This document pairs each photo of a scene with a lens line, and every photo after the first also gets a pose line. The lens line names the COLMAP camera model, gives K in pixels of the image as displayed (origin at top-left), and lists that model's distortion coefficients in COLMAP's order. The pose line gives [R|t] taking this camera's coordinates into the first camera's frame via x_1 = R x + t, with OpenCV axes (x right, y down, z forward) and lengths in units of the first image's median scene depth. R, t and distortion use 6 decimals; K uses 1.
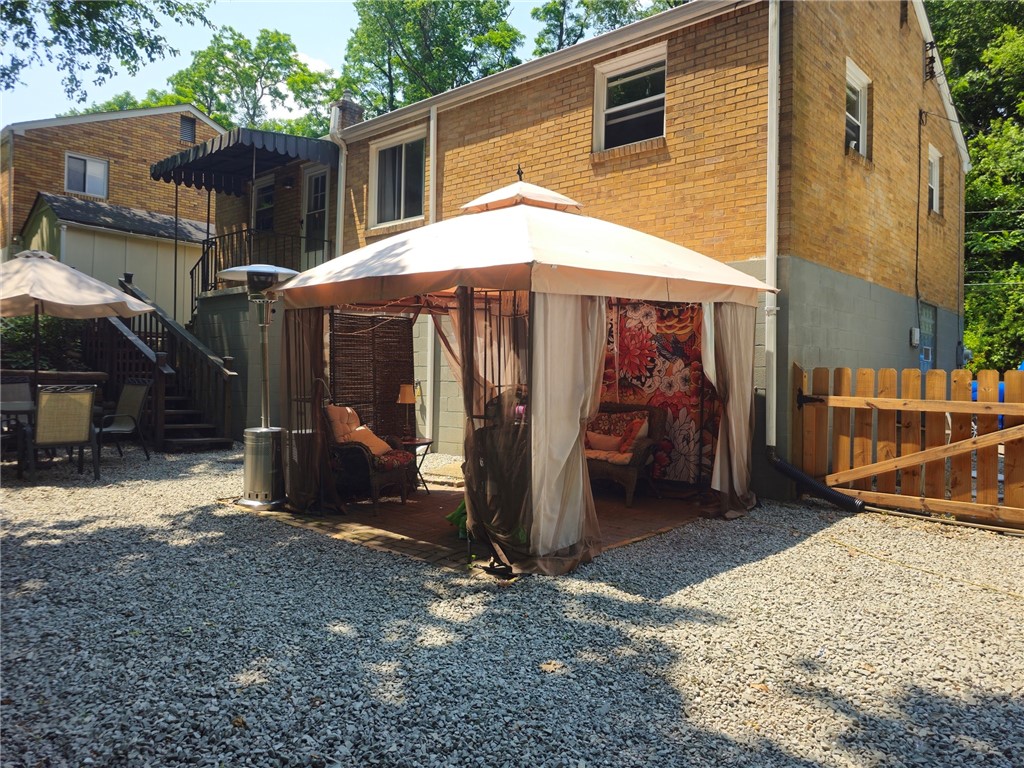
lens RADIAL K [[720.4, 0, 511.5], [0, 720.4, 369.9], [0, 0, 1]] dist [0.048730, -0.002148]
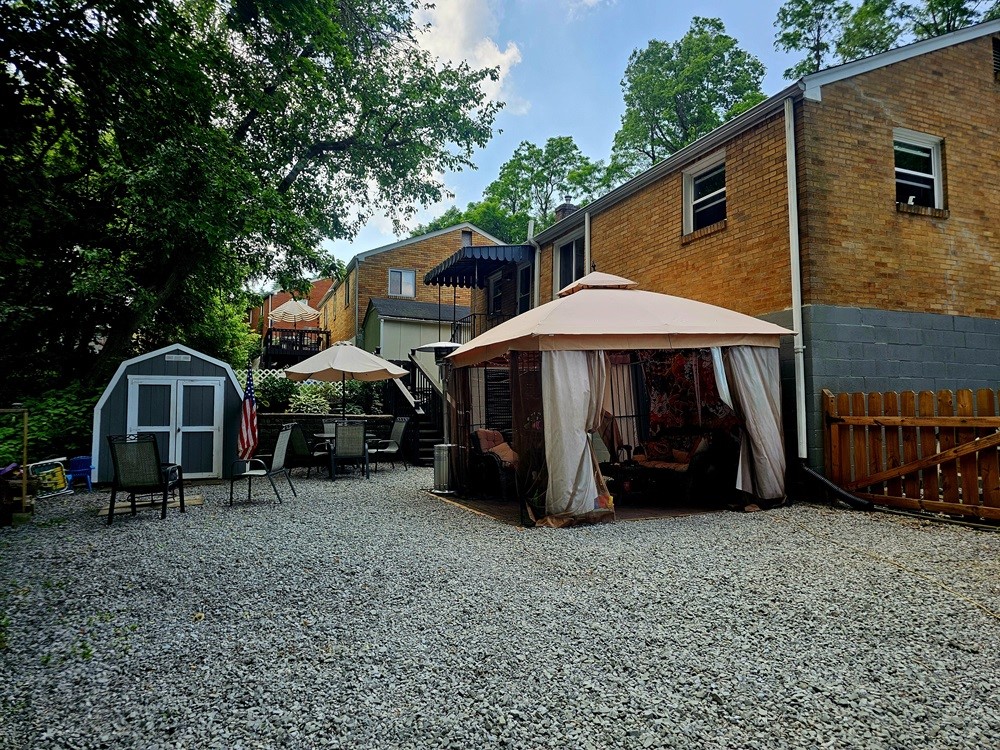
lens RADIAL K [[661.0, 0, 500.0], [0, 661.0, 375.0], [0, 0, 1]] dist [0.078360, -0.001273]
pose [[0.907661, -0.048090, -0.416940, 0.298607], [0.021143, 0.997392, -0.069011, 0.025496], [0.419172, 0.053823, 0.906310, -0.211537]]
